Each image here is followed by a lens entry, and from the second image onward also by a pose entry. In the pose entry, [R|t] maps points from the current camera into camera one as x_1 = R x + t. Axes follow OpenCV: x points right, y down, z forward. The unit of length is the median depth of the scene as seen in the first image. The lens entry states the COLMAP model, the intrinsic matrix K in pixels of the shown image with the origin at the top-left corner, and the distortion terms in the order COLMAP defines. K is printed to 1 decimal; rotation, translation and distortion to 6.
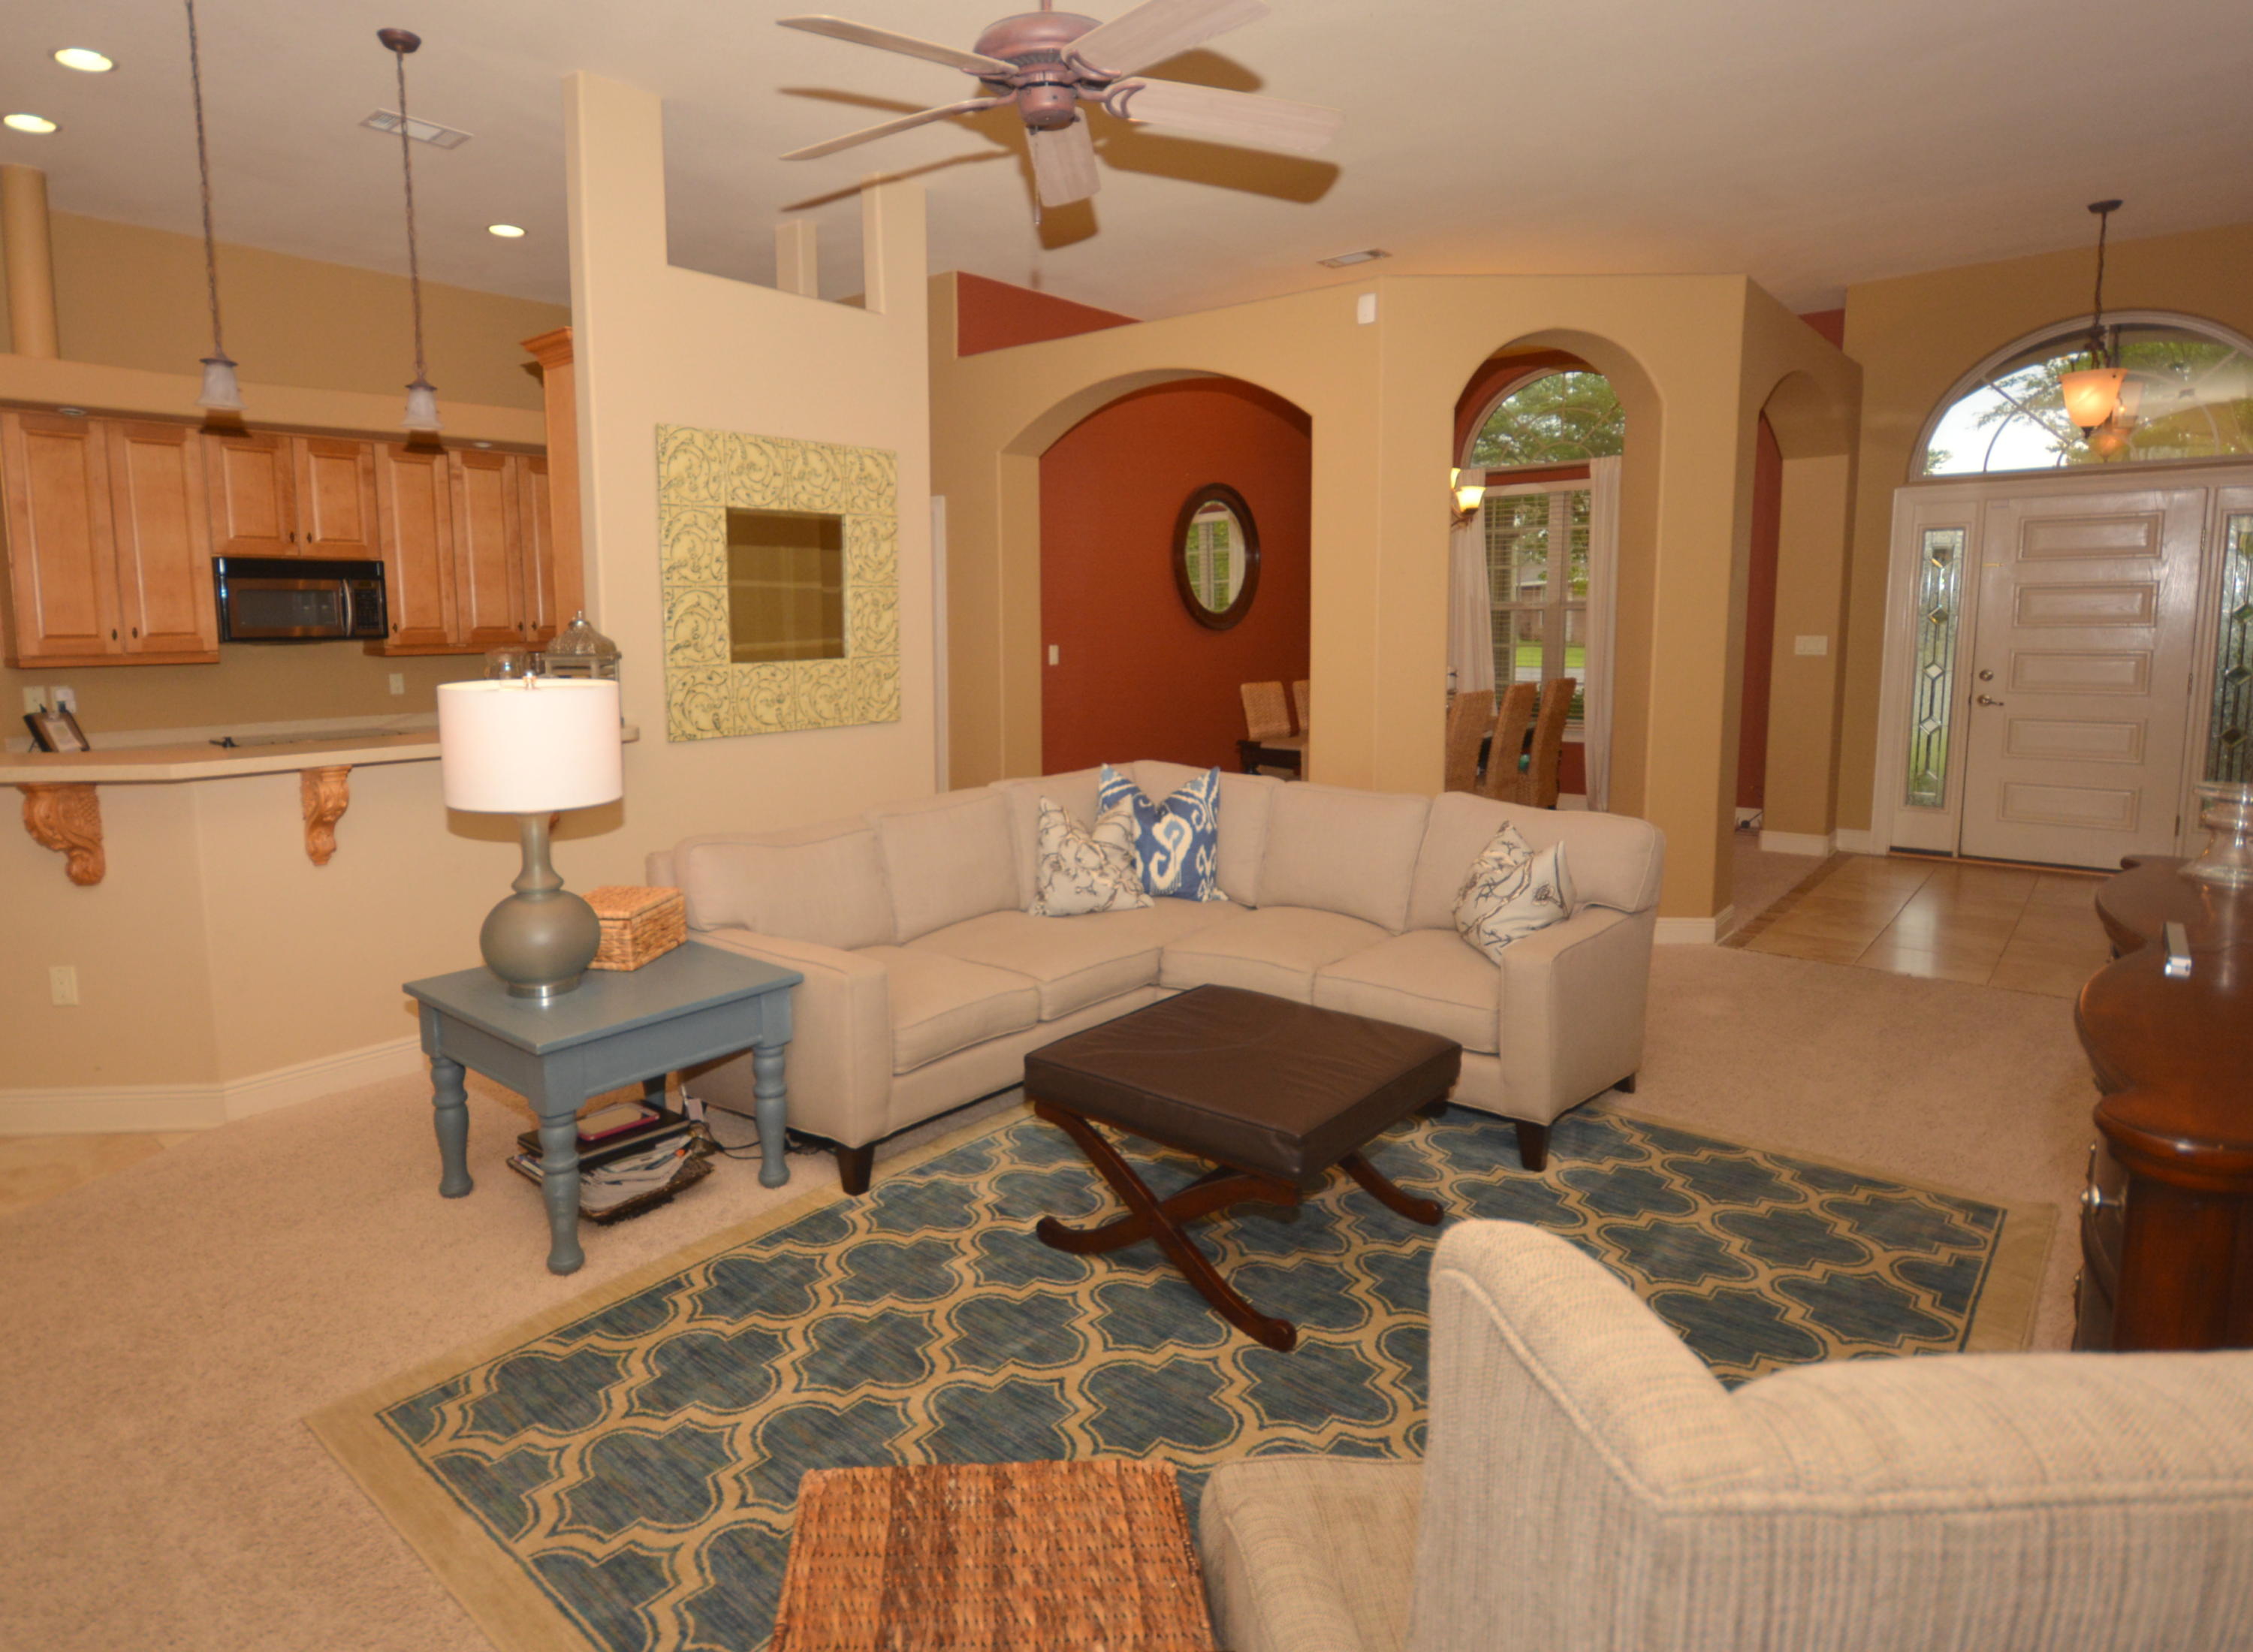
lens RADIAL K [[1269.5, 0, 1008.1], [0, 1269.5, 754.7], [0, 0, 1]] dist [0.000095, 0.008910]
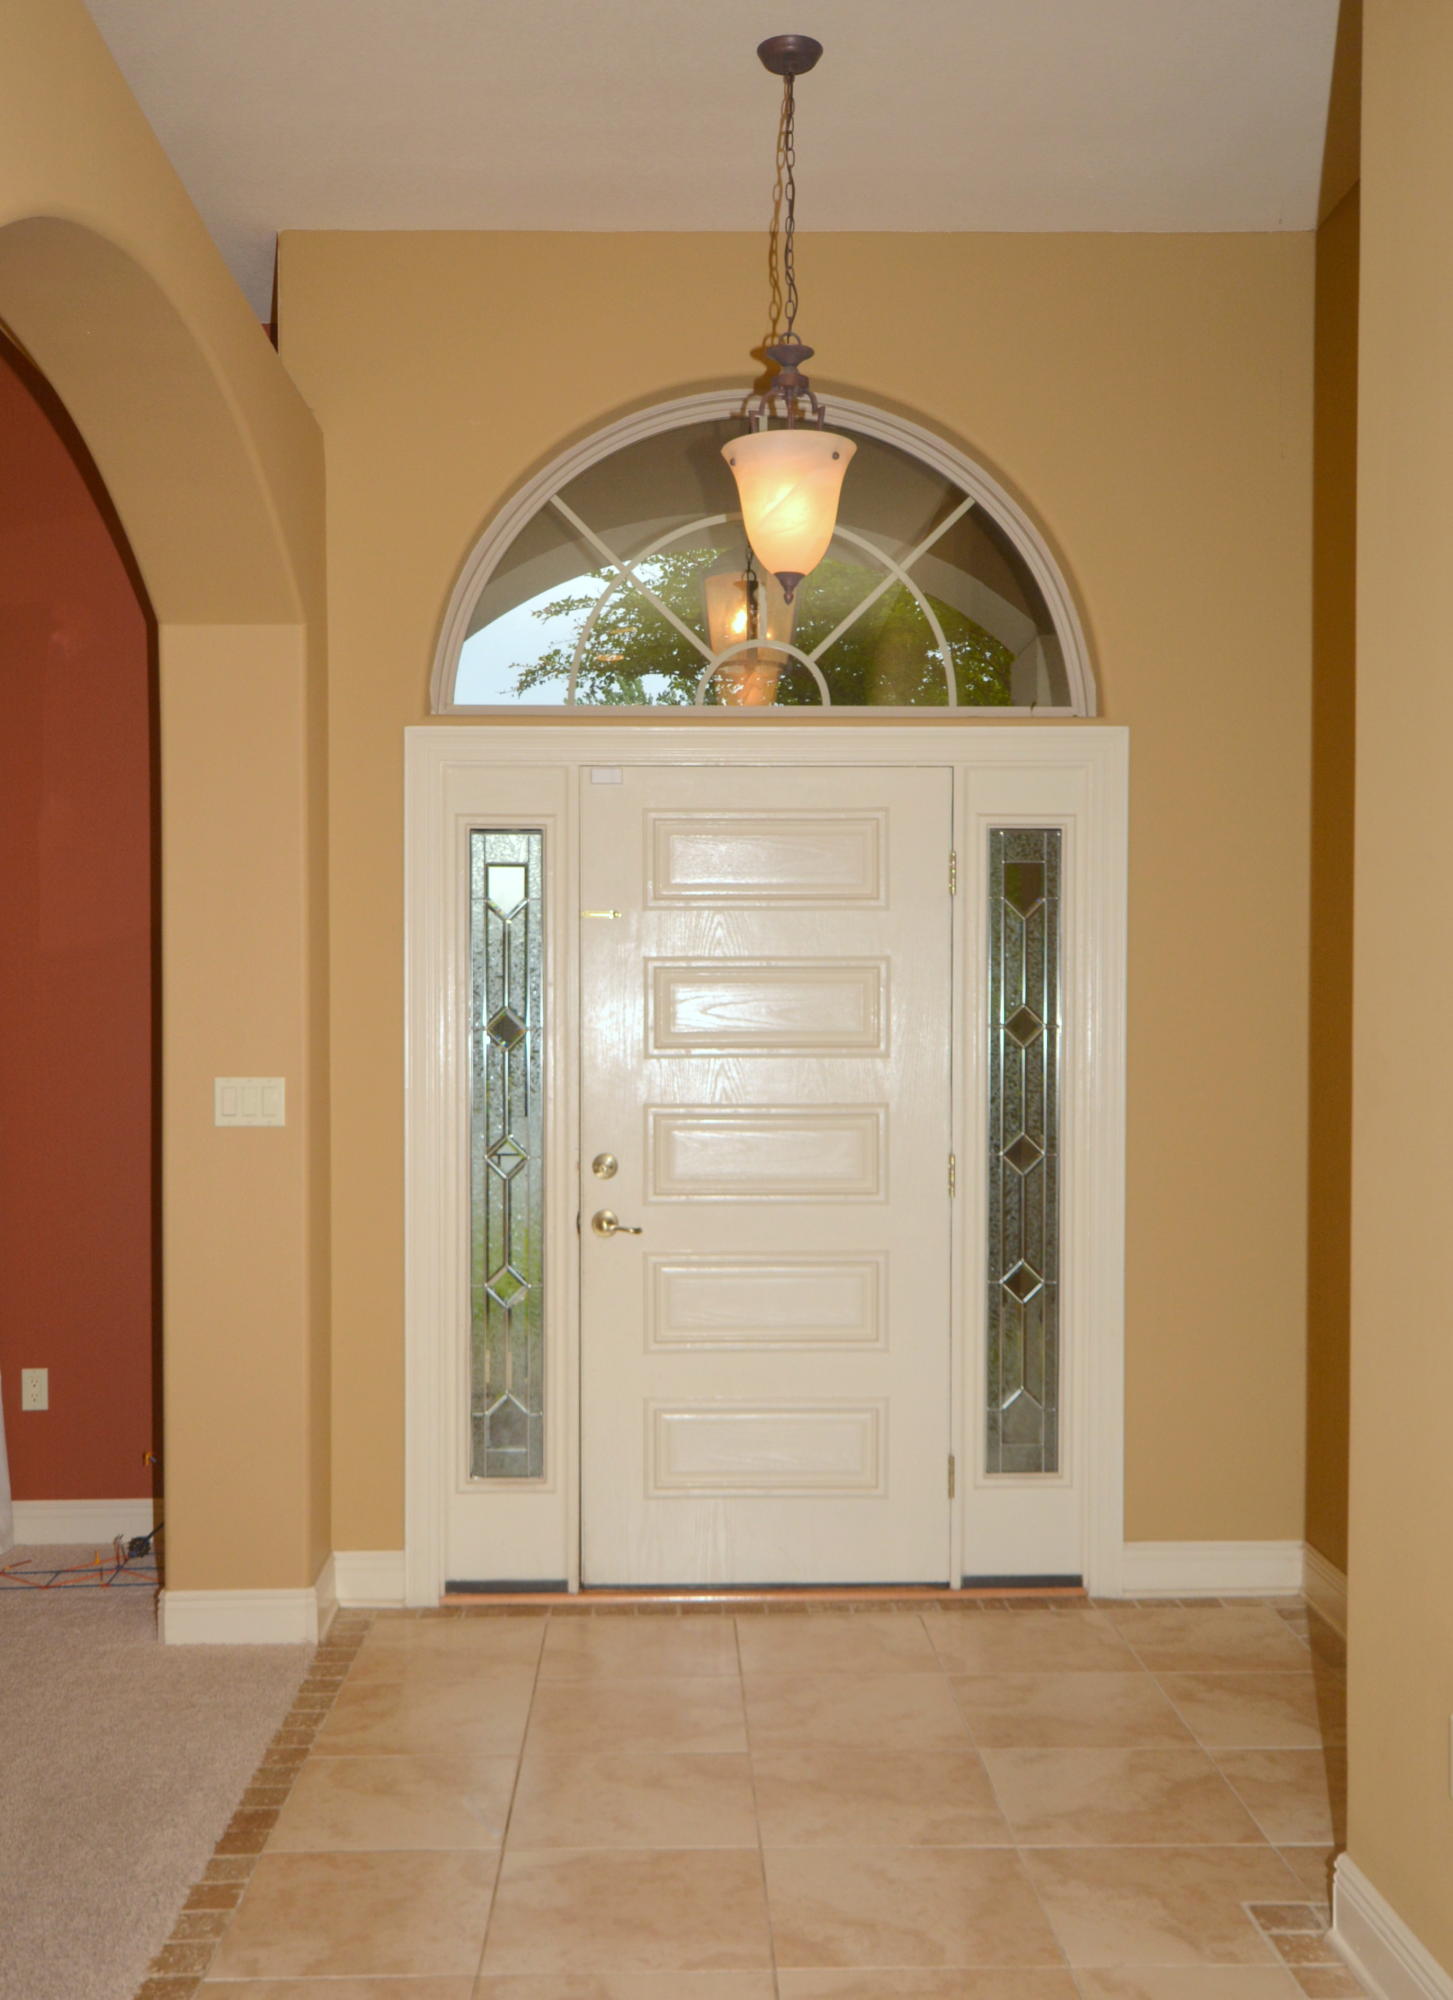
lens RADIAL K [[1886.1, 0, 723.0], [0, 1886.1, 1015.6], [0, 0, 1]] dist [-0.019202, 0.000000]
pose [[0.715446, 0.007276, 0.698630, 0.494547], [0.068637, 0.994377, -0.080645, -0.083859], [-0.695289, 0.105649, 0.710923, 0.726609]]
